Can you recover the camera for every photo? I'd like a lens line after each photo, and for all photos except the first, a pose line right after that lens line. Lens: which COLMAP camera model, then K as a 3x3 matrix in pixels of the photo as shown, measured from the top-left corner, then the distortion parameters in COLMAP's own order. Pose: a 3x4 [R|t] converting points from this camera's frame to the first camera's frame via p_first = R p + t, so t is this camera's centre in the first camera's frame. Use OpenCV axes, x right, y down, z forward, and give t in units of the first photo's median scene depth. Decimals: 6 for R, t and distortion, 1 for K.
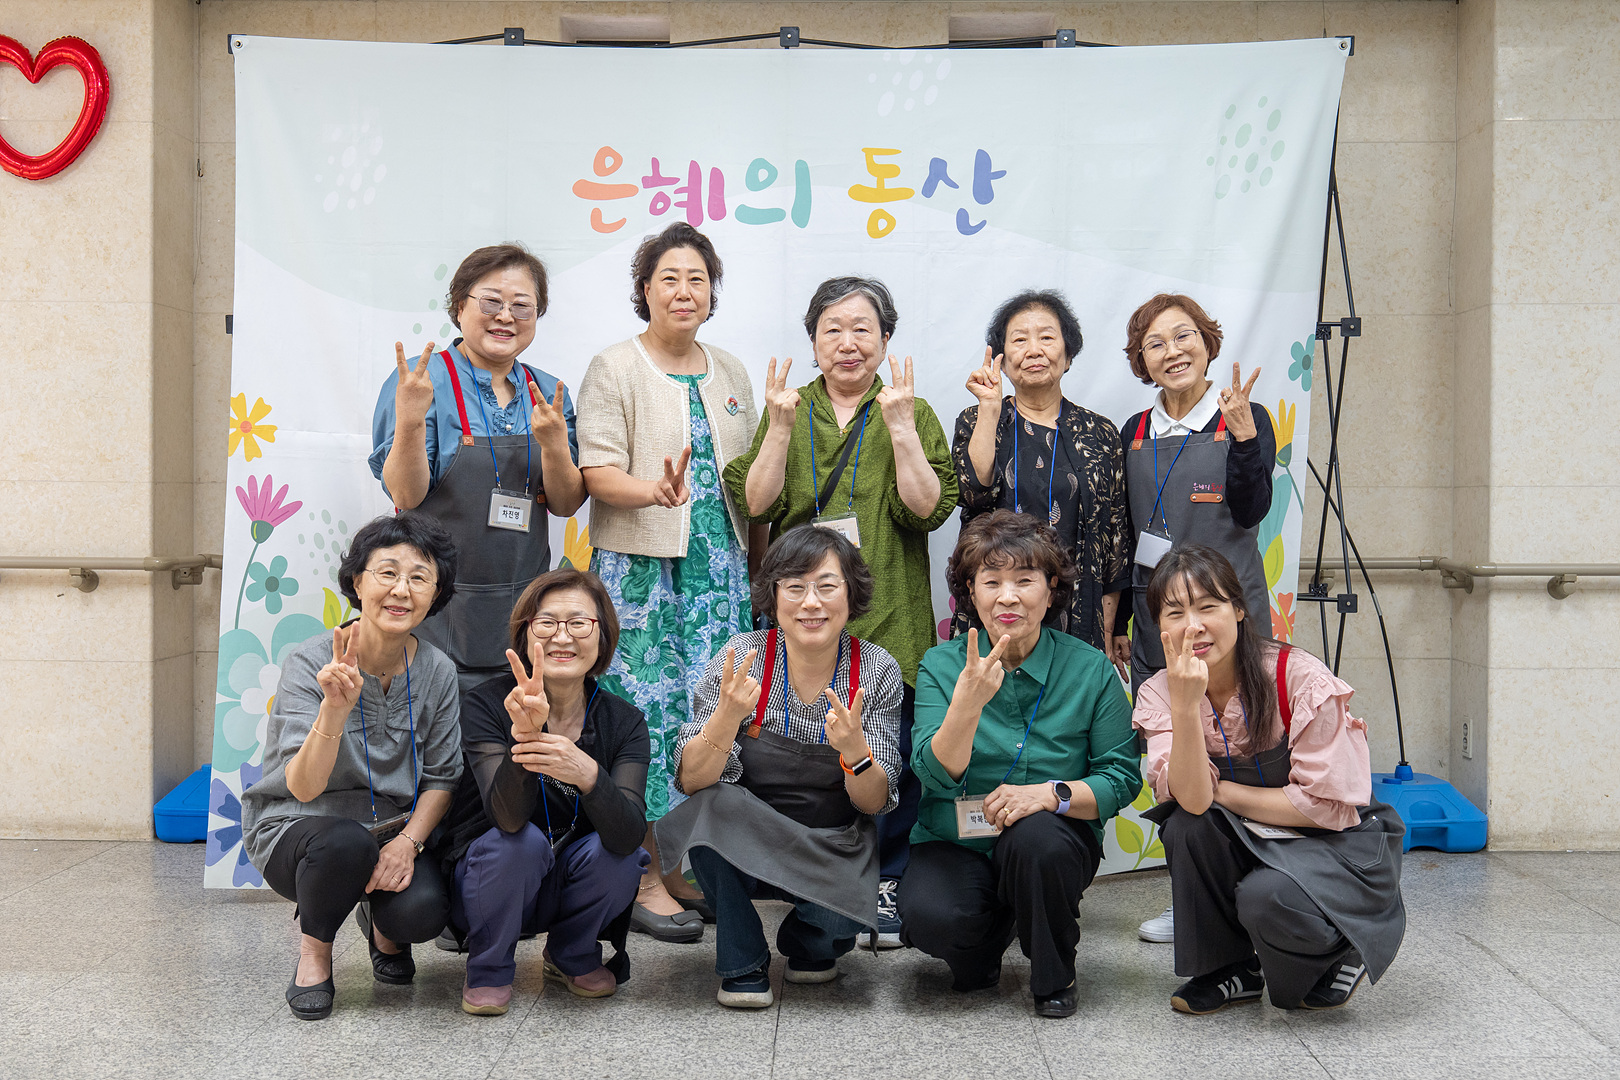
lens RADIAL K [[1879.8, 0, 808.2], [0, 1879.8, 541.3], [0, 0, 1]] dist [-0.006899, 0.020409]
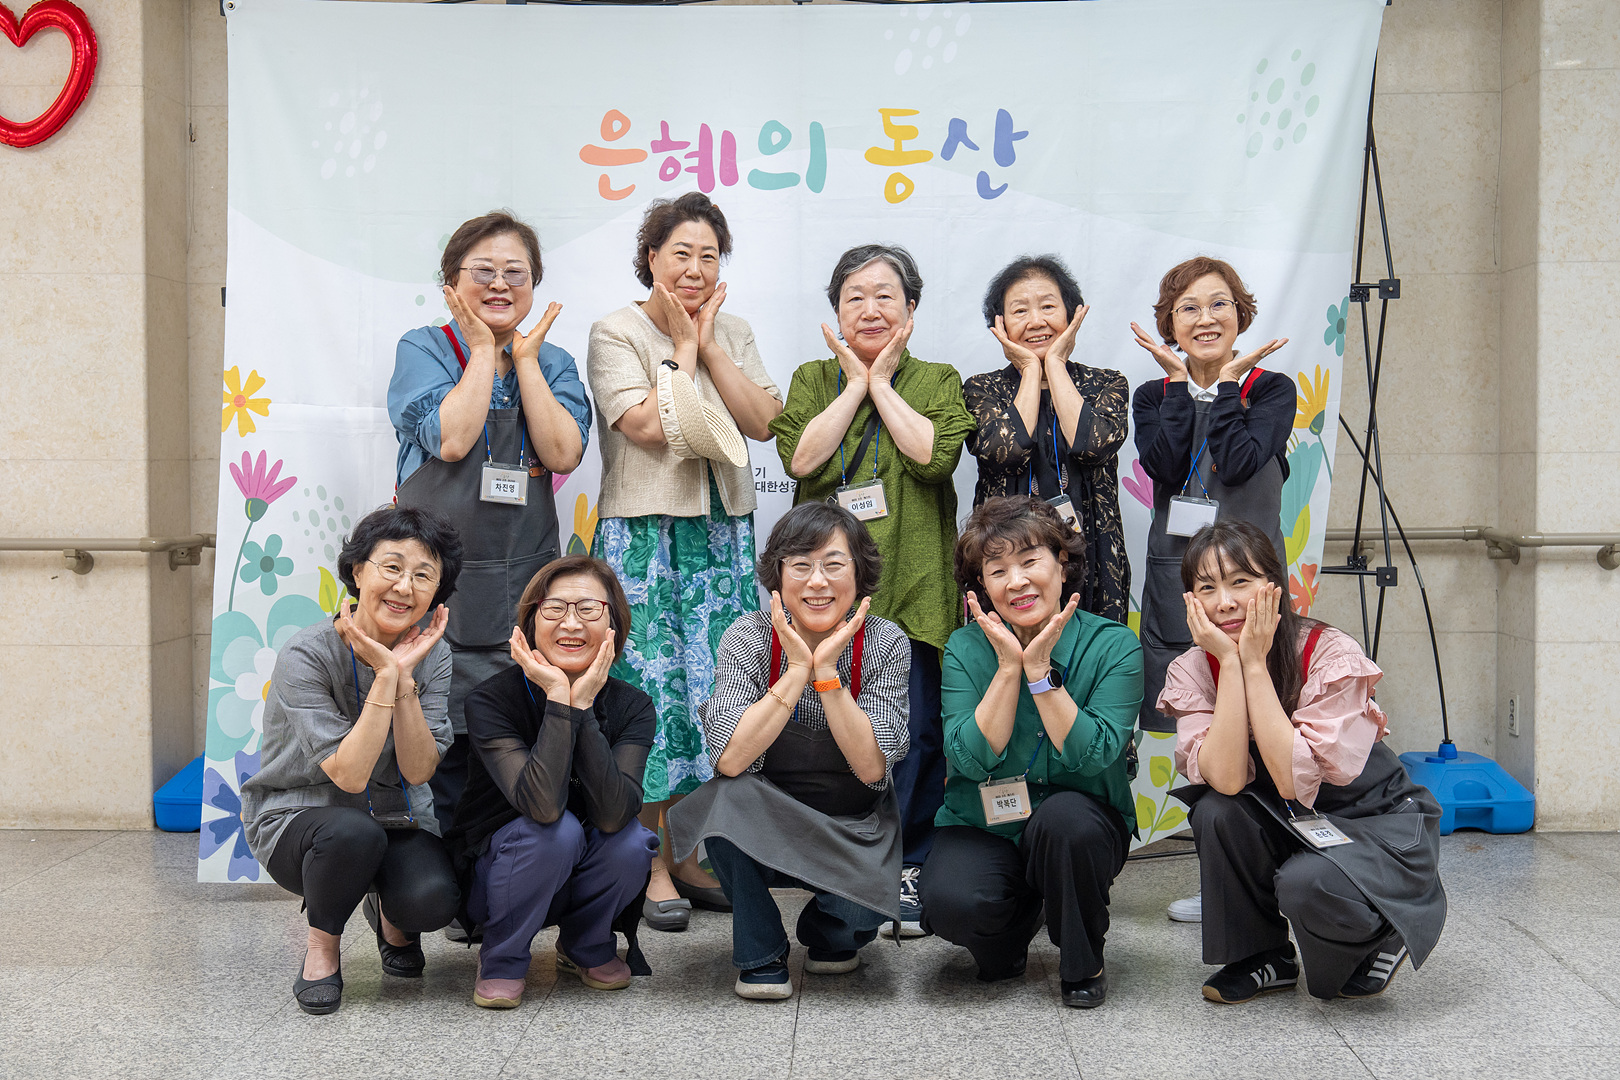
lens RADIAL K [[1973.5, 0, 810.0], [0, 1973.5, 540.0], [0, 0, 1]] dist [0.006151, -0.011963]
pose [[0.999912, -0.007911, -0.010650, 0.002170], [0.008091, 0.999822, 0.017021, -0.004912], [0.010513, -0.017106, 0.999798, -0.012905]]
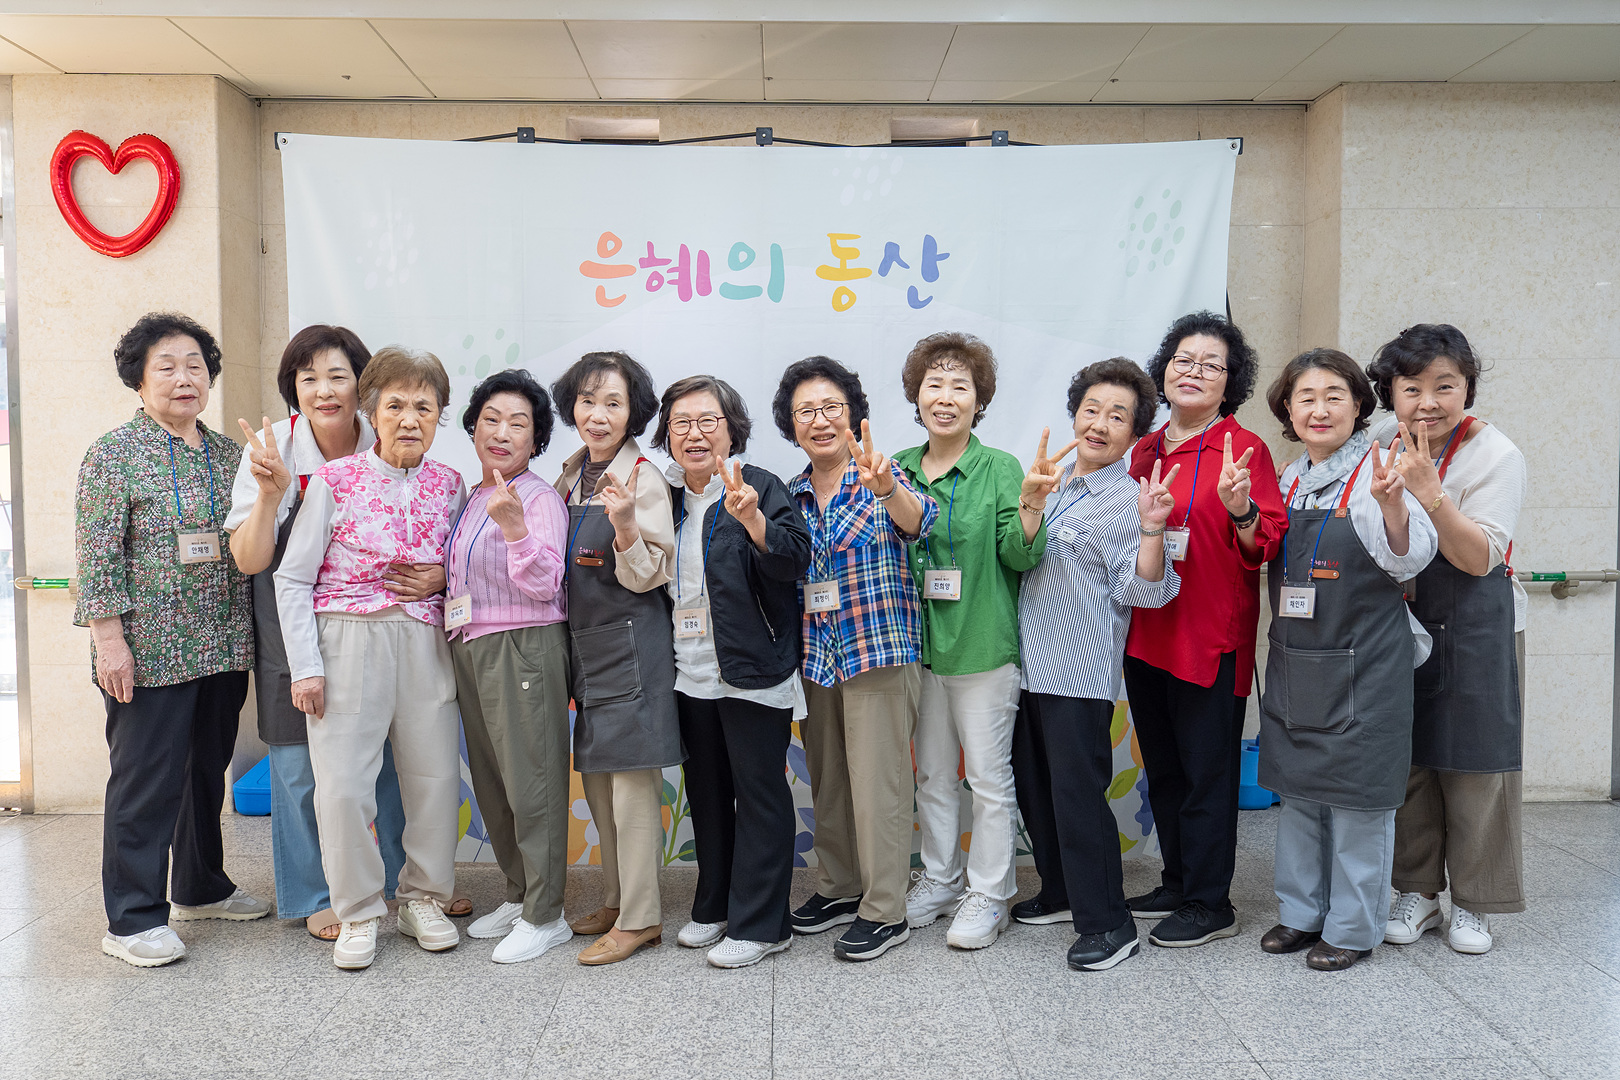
lens RADIAL K [[1316.3, 0, 806.0], [0, 1316.3, 540.3], [0, 0, 1]] dist [-0.004269, -0.000575]
pose [[0.999101, -0.008500, 0.041541, -0.018149], [0.007066, 0.999378, 0.034544, -0.041471], [-0.041809, -0.034219, 0.998539, 0.157890]]
